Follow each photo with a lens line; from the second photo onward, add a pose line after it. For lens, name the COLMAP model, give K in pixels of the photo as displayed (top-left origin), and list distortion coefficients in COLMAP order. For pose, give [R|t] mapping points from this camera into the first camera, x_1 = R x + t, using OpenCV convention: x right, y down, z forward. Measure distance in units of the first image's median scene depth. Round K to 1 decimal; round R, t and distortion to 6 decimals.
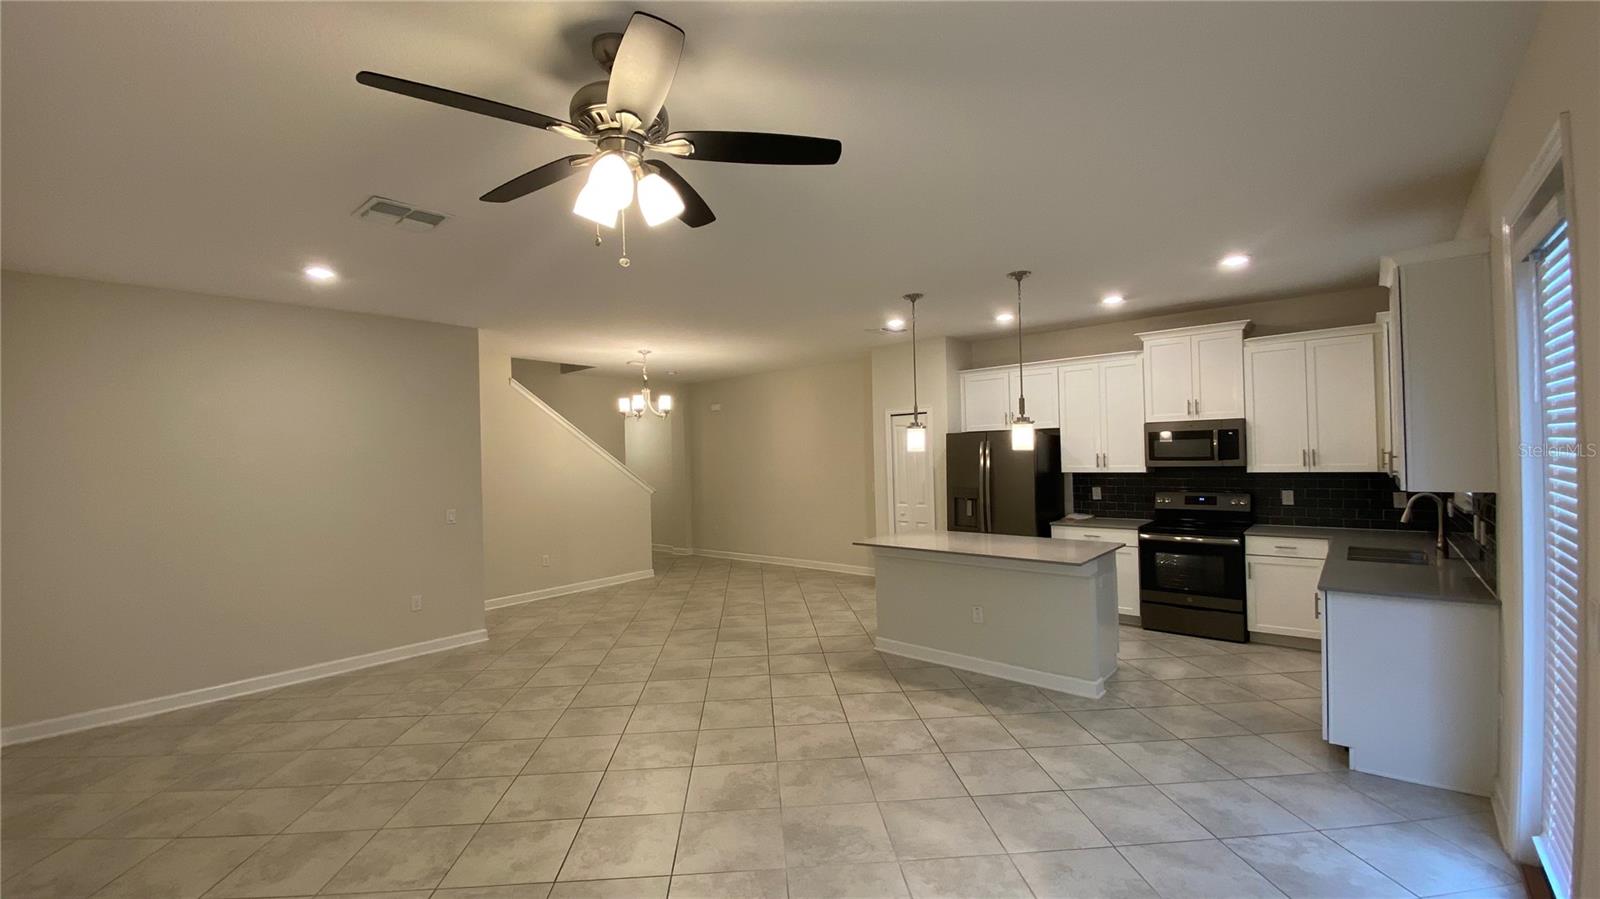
lens RADIAL K [[643.7, 0, 792.1], [0, 643.7, 449.0], [0, 0, 1]] dist [0.044710, -0.034833]
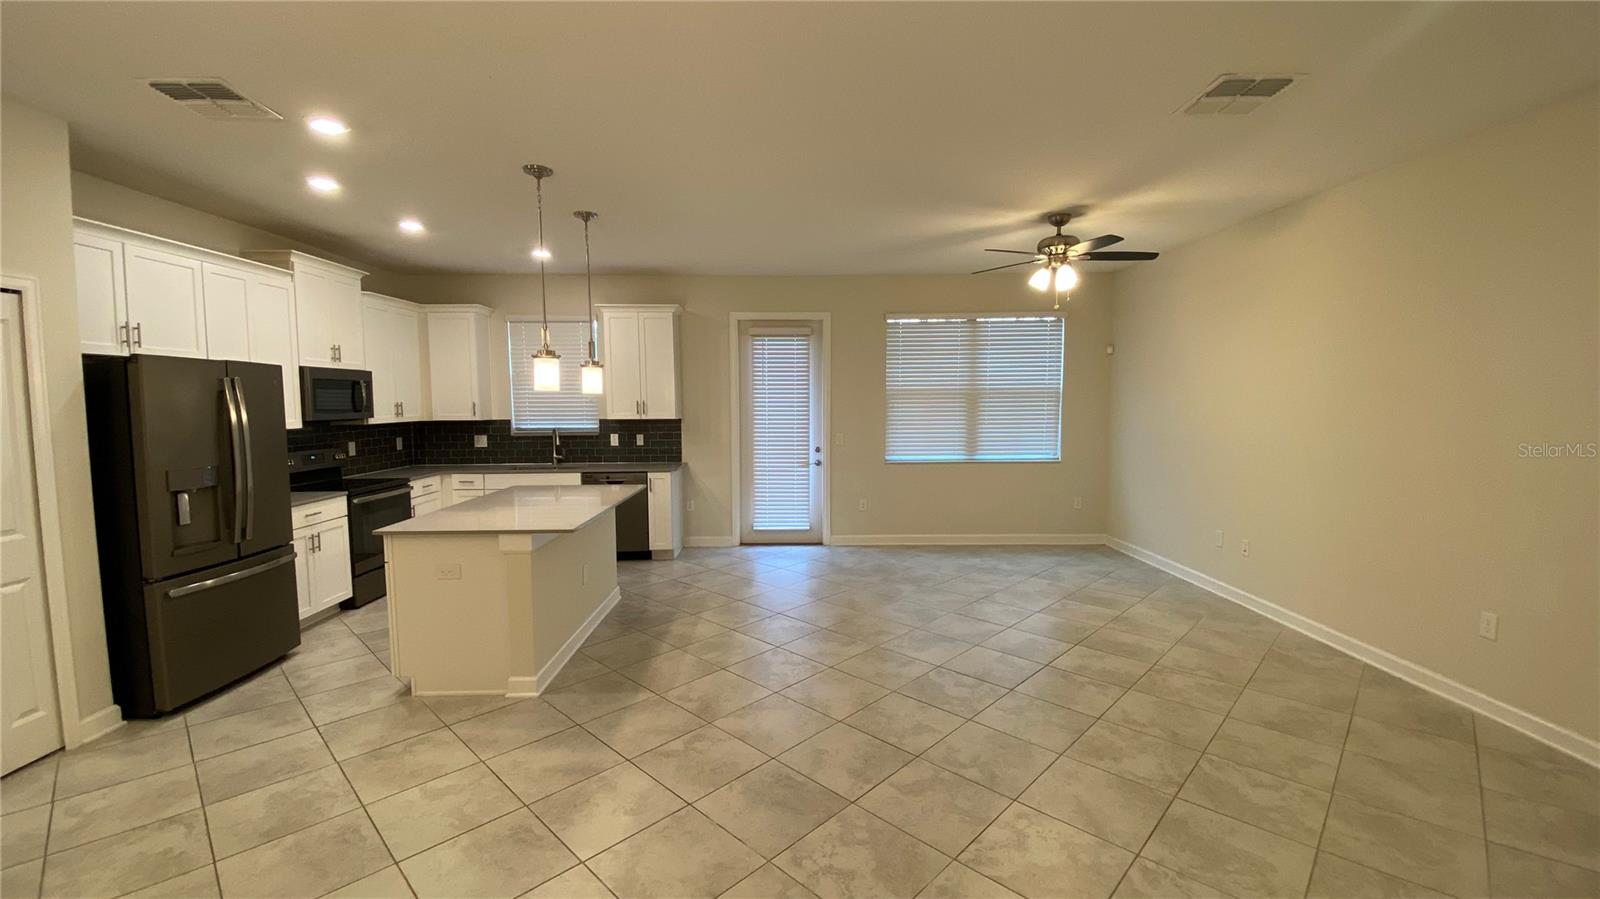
lens RADIAL K [[643.7, 0, 792.1], [0, 643.7, 449.0], [0, 0, 1]] dist [0.044710, -0.034833]
pose [[-0.662519, -0.028547, 0.748501, -0.491948], [0.018255, 0.998361, 0.054235, 0.031665], [-0.748823, 0.049596, -0.660912, 1.160099]]
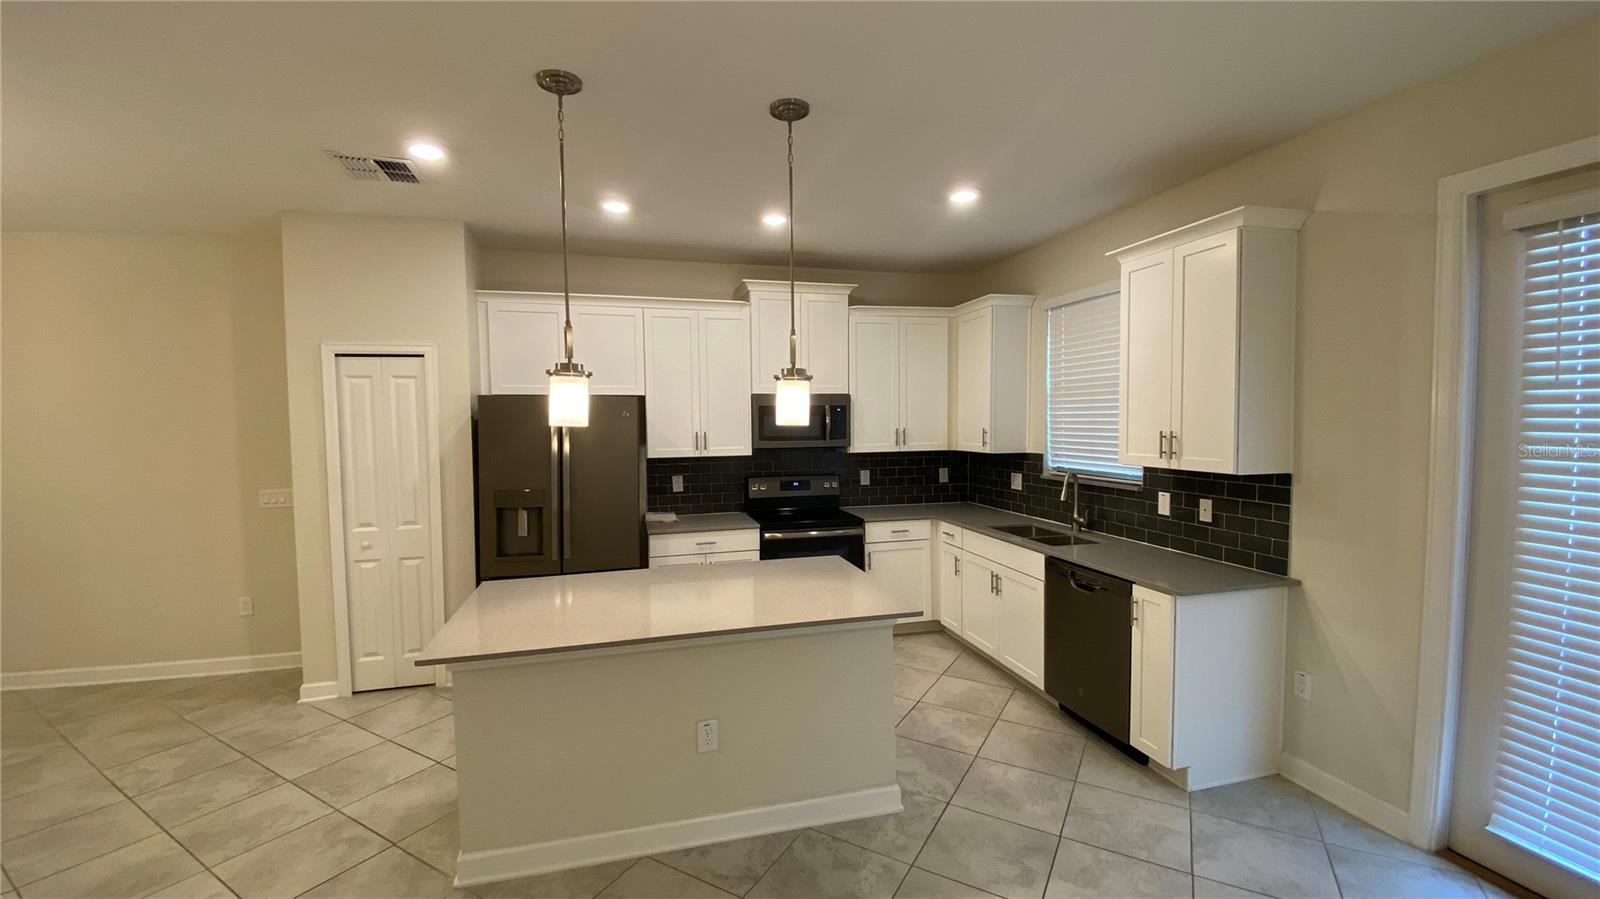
lens RADIAL K [[643.7, 0, 792.1], [0, 643.7, 449.0], [0, 0, 1]] dist [0.044710, -0.034833]
pose [[0.562052, -0.021113, 0.826832, -0.093869], [-0.008039, 0.999487, 0.030987, 0.003470], [-0.827063, -0.024063, 0.561595, 0.547443]]
